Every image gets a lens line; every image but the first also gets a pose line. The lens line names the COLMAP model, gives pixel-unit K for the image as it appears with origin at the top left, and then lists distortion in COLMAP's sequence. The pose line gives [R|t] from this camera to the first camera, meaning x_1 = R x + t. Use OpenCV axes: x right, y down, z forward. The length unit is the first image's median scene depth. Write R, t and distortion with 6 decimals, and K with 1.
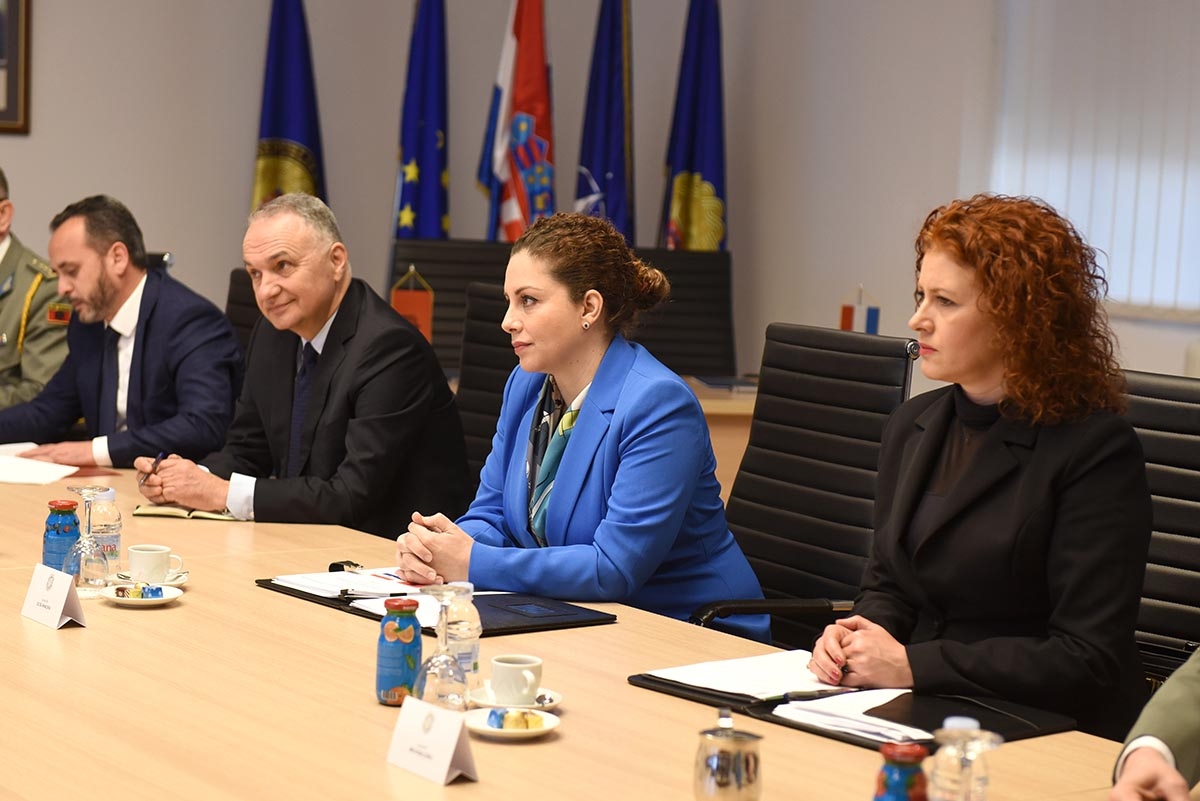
lens RADIAL K [[2500.8, 0, 600.0], [0, 2500.8, 400.5], [0, 0, 1]] dist [0.174761, 0.107292]
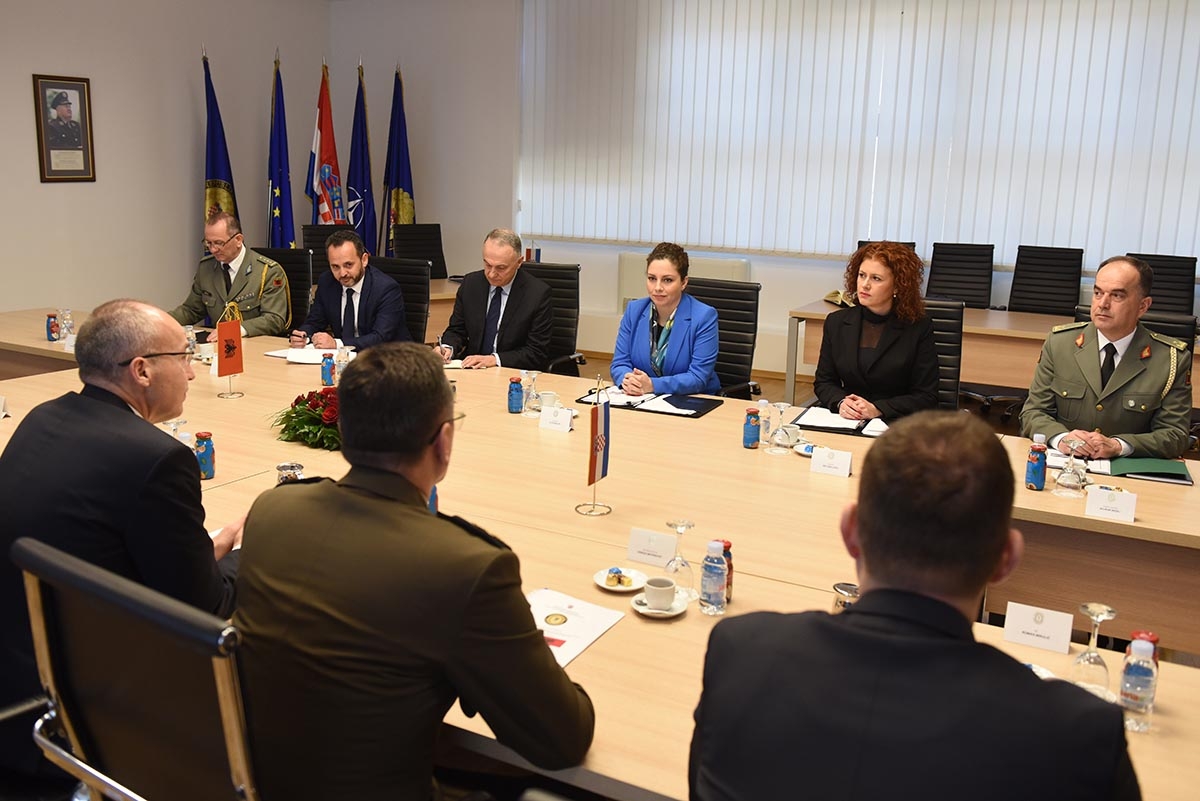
lens RADIAL K [[1045.7, 0, 594.6], [0, 1045.7, 399.5], [0, 0, 1]] dist [-0.016029, -0.005901]
pose [[0.898920, -0.115904, 0.422503, -0.235440], [0.054201, 0.986384, 0.155273, -0.037906], [-0.434746, -0.116677, 0.892962, 0.026496]]
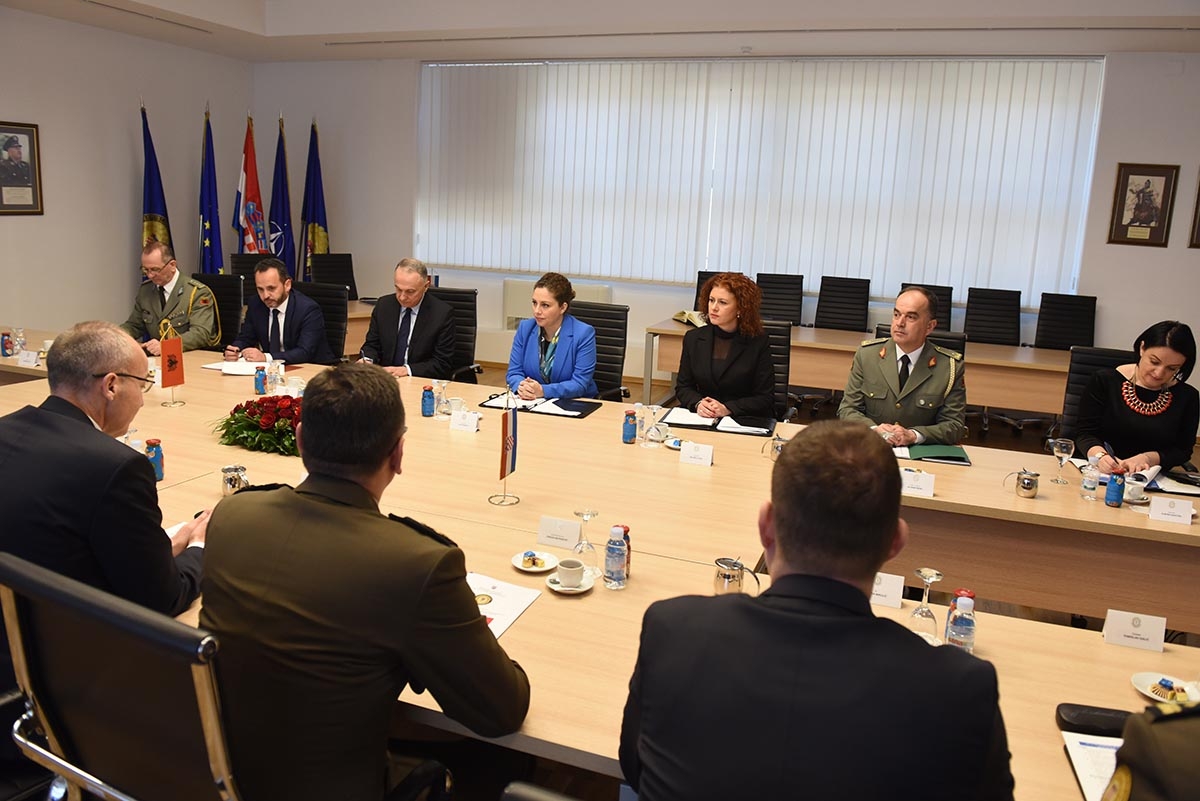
lens RADIAL K [[859.2, 0, 599.6], [0, 859.2, 393.0], [0, 0, 1]] dist [-0.055952, 0.004420]
pose [[0.828520, -0.121825, 0.546547, -0.238739], [0.042749, 0.986960, 0.155188, -0.038817], [-0.558325, -0.105212, 0.822924, 0.039412]]
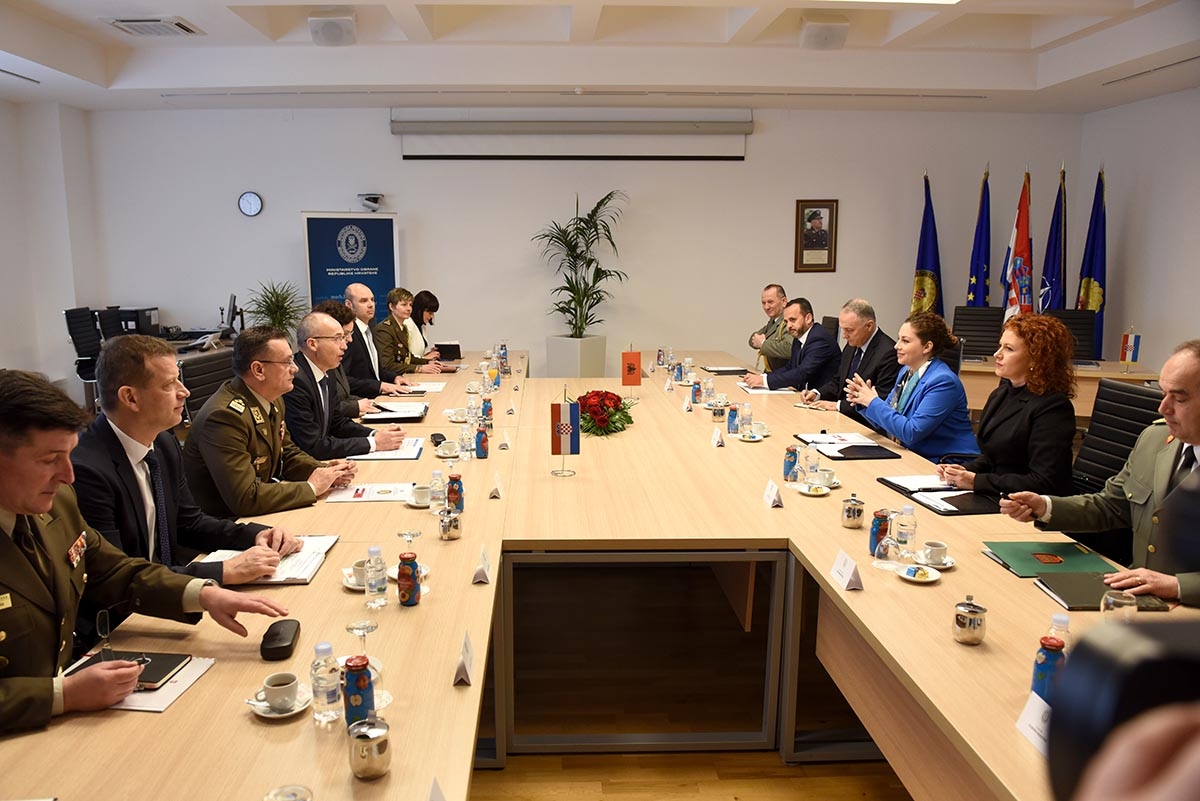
lens RADIAL K [[878.8, 0, 600.0], [0, 878.8, 400.5], [0, 0, 1]] dist [-0.055885, 0.006916]
pose [[0.839549, 0.041301, -0.541712, 0.099164], [-0.011554, 0.998238, 0.058201, -0.011937], [0.543162, -0.042603, 0.838547, -0.007140]]
